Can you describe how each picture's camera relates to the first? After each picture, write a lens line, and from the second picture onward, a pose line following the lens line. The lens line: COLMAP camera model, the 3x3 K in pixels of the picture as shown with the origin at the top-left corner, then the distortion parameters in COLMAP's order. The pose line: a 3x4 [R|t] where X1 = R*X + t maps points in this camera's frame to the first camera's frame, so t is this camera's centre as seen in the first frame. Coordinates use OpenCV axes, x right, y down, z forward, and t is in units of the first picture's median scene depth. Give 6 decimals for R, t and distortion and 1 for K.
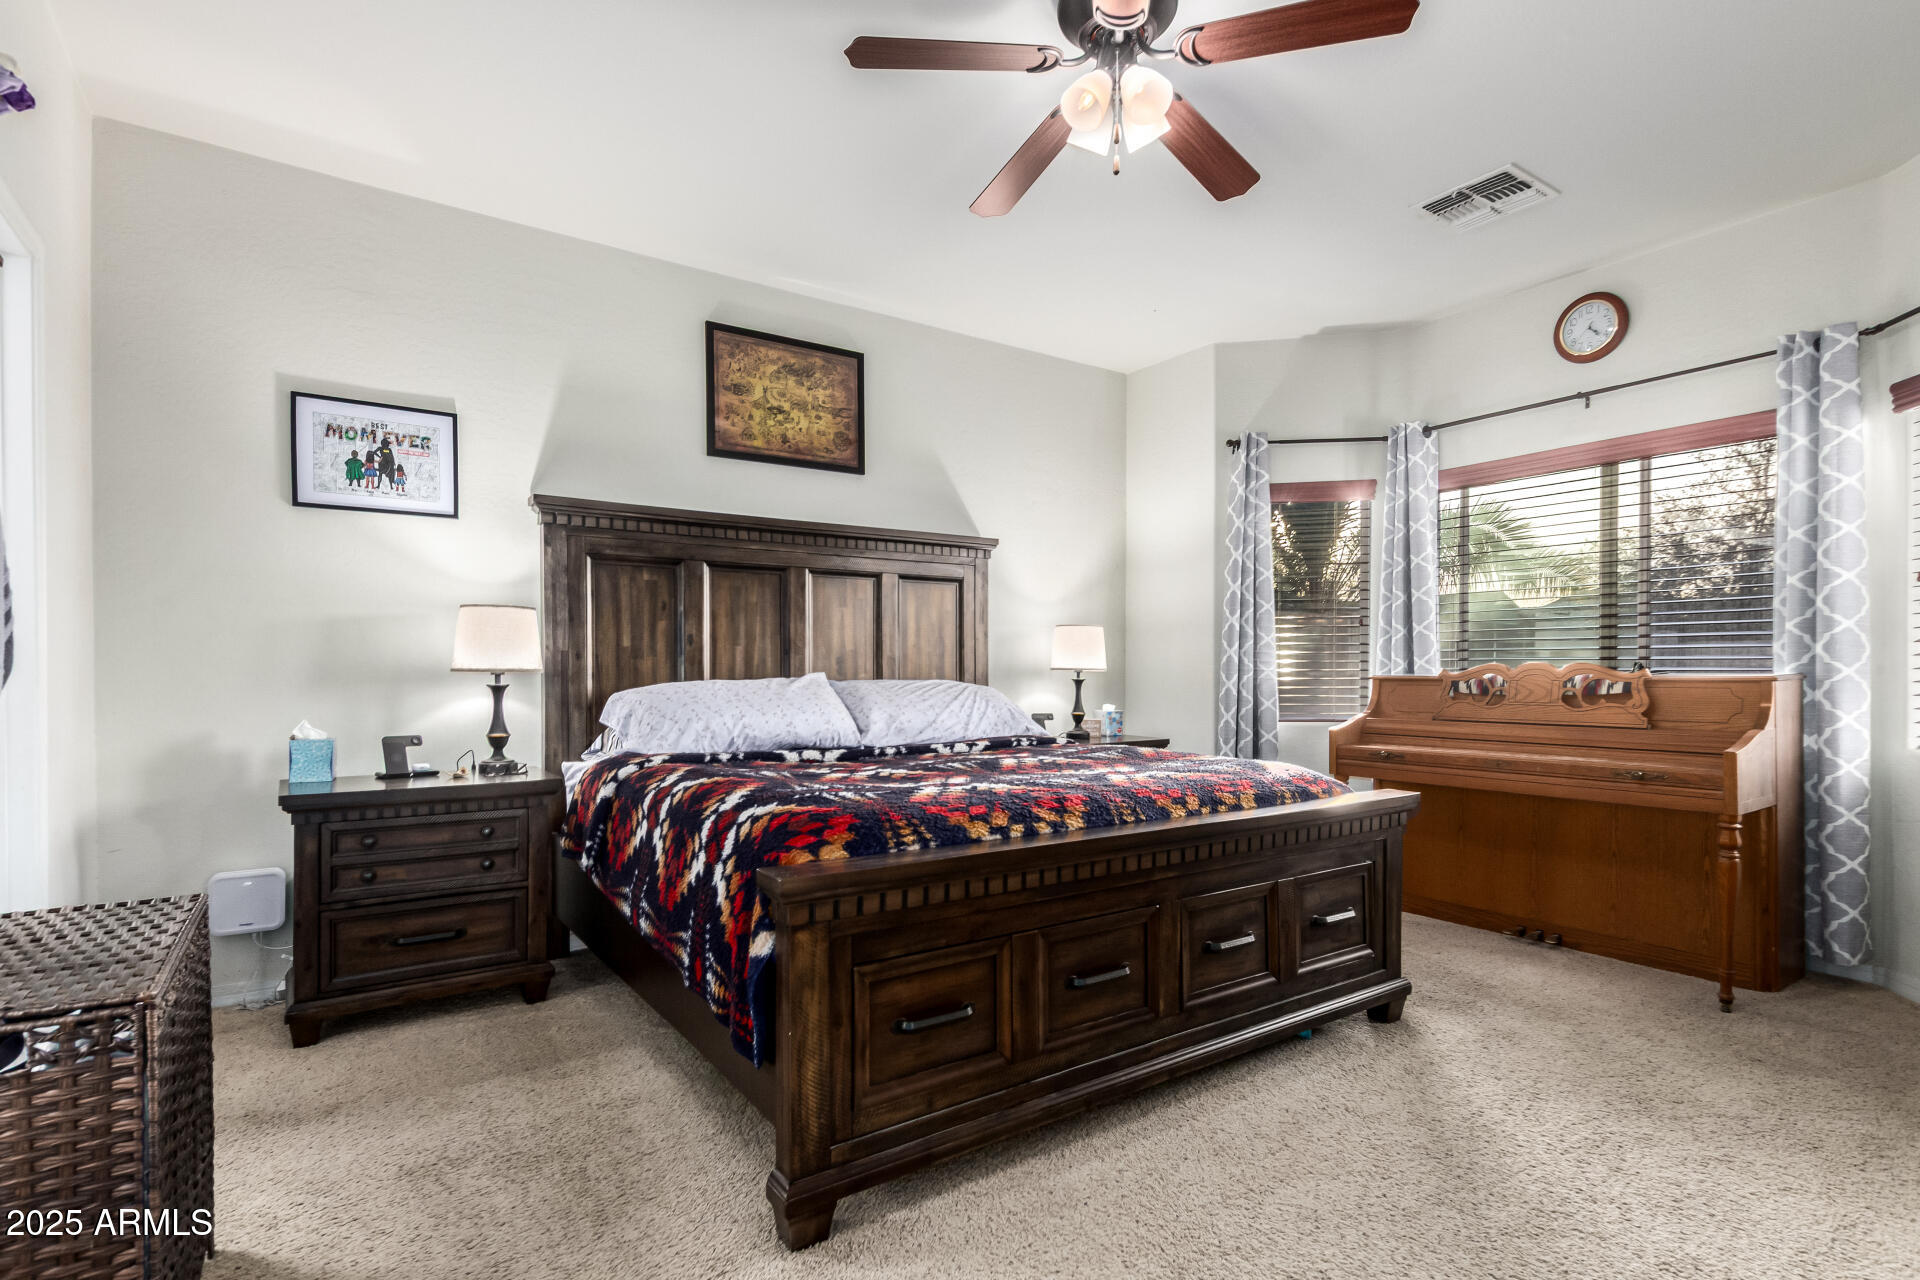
lens RADIAL K [[919.0, 0, 953.3], [0, 919.0, 668.4], [0, 0, 1]] dist [0.001973, 0.000693]
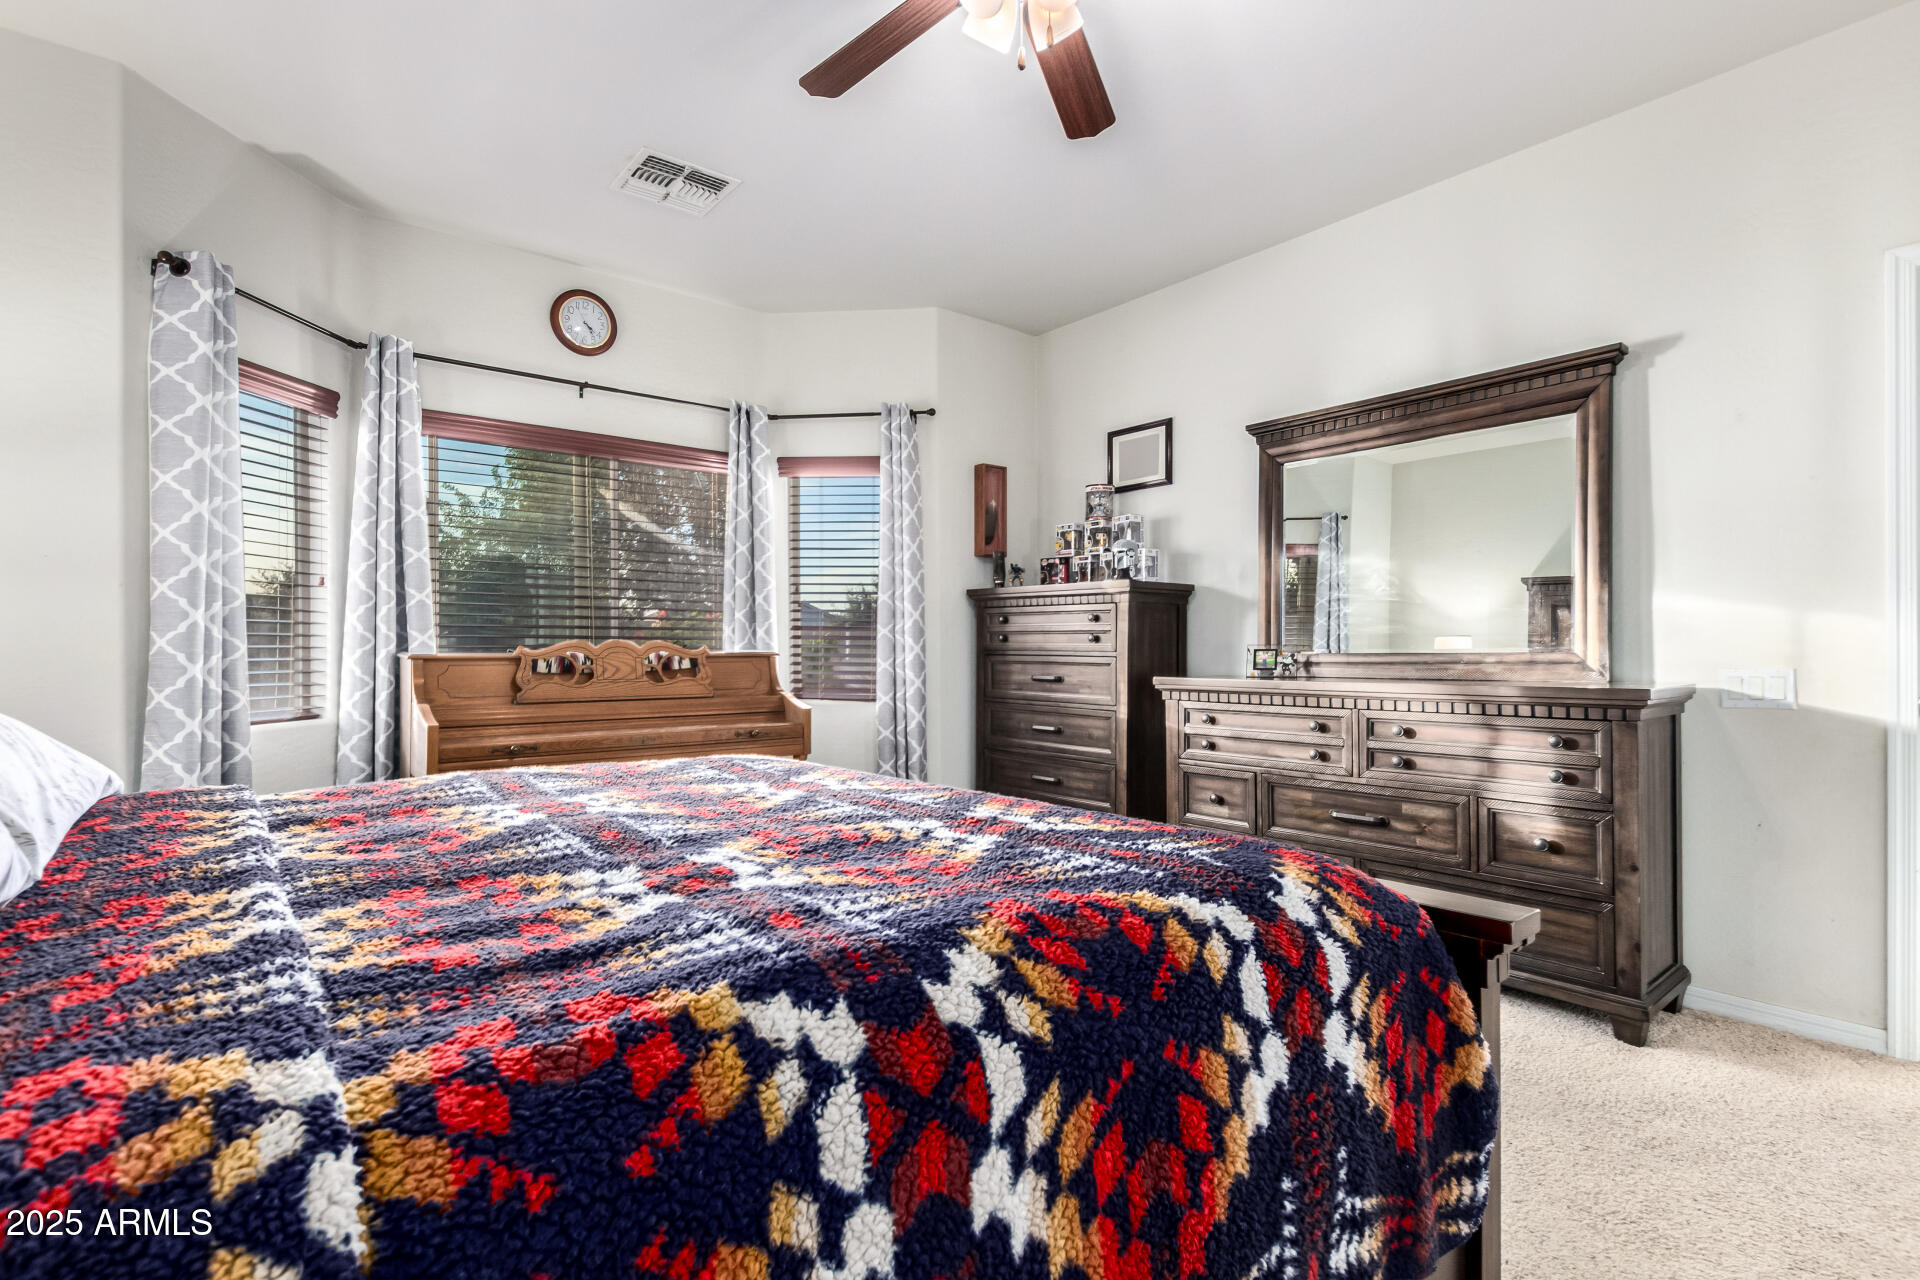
lens RADIAL K [[919.0, 0, 953.3], [0, 919.0, 668.4], [0, 0, 1]] dist [0.001973, 0.000693]
pose [[-0.083856, -0.024391, 0.996179, -0.423348], [-0.004512, 0.999699, 0.024098, -0.001529], [-0.996468, -0.002474, -0.083941, 0.704315]]
